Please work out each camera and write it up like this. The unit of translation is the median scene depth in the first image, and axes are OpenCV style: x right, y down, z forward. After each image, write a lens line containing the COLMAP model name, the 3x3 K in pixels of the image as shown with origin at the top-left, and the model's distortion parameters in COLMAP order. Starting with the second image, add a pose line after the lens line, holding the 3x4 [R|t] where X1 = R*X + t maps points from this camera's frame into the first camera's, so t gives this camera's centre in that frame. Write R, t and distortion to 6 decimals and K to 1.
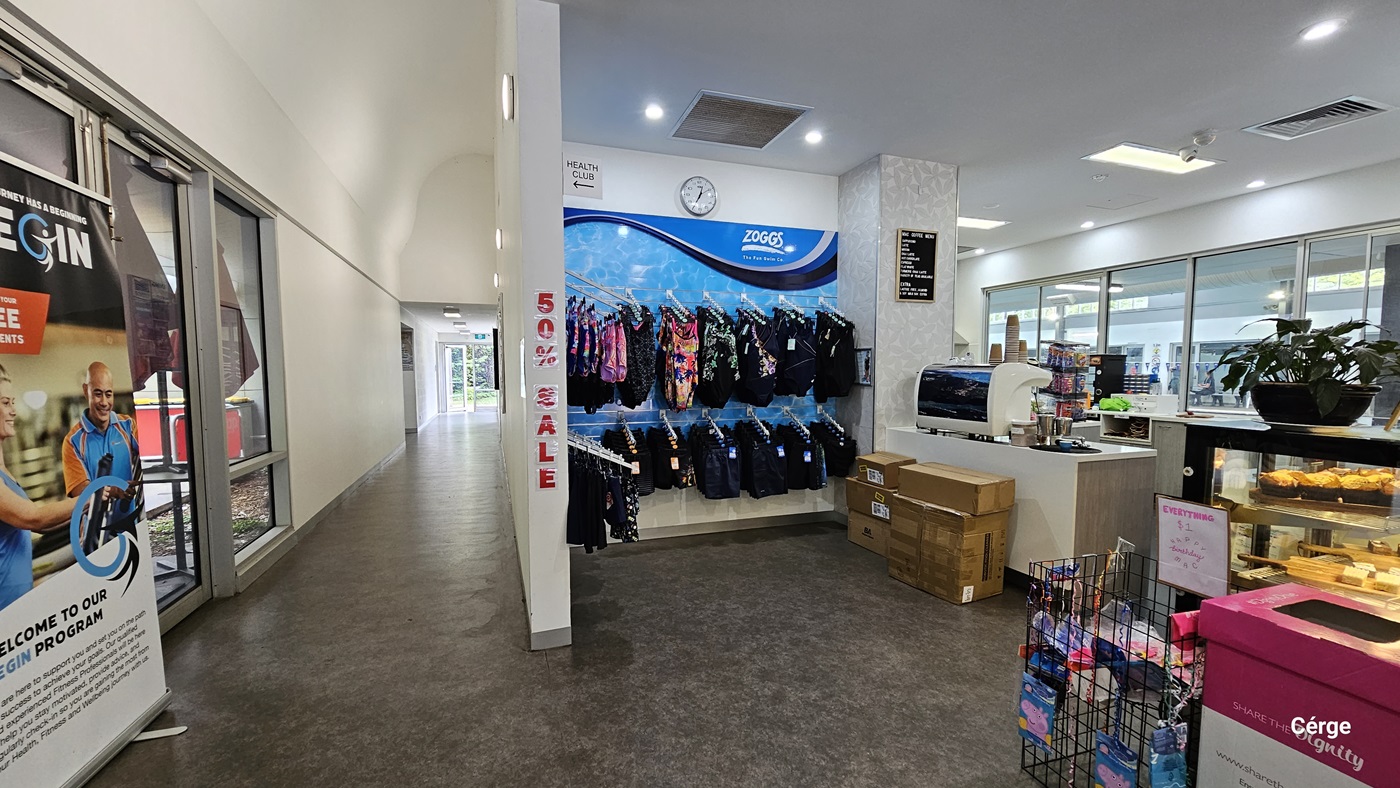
lens RADIAL K [[578.2, 0, 714.2], [0, 578.2, 429.3], [0, 0, 1]] dist [-0.002453, -0.001620]
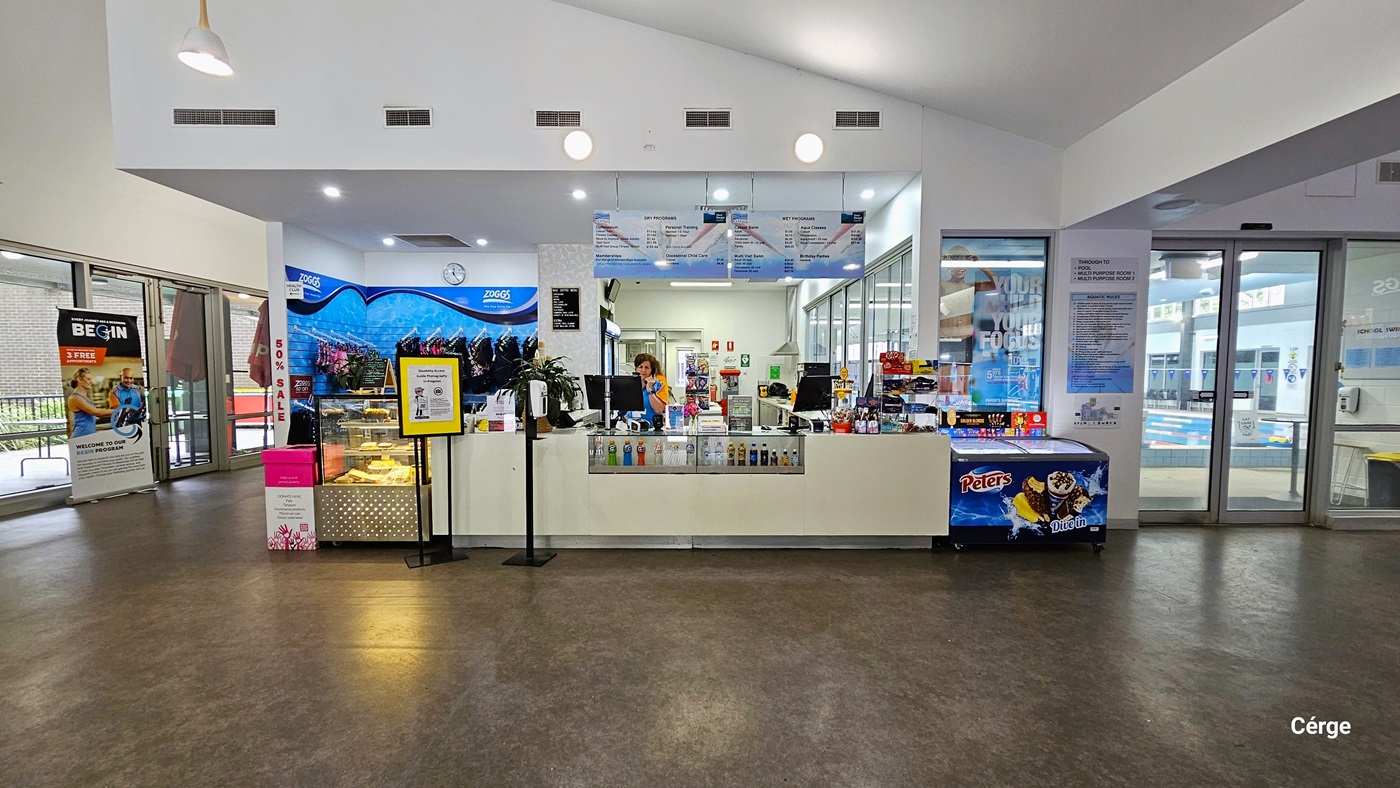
lens RADIAL K [[578.2, 0, 688.5], [0, 578.2, 425.4], [0, 0, 1]] dist [-0.002453, -0.001620]
pose [[0.943524, 0.035703, -0.329376, 2.124919], [-0.040741, 0.999134, -0.008401, 0.072811], [0.328791, 0.021346, 0.944162, -0.706225]]
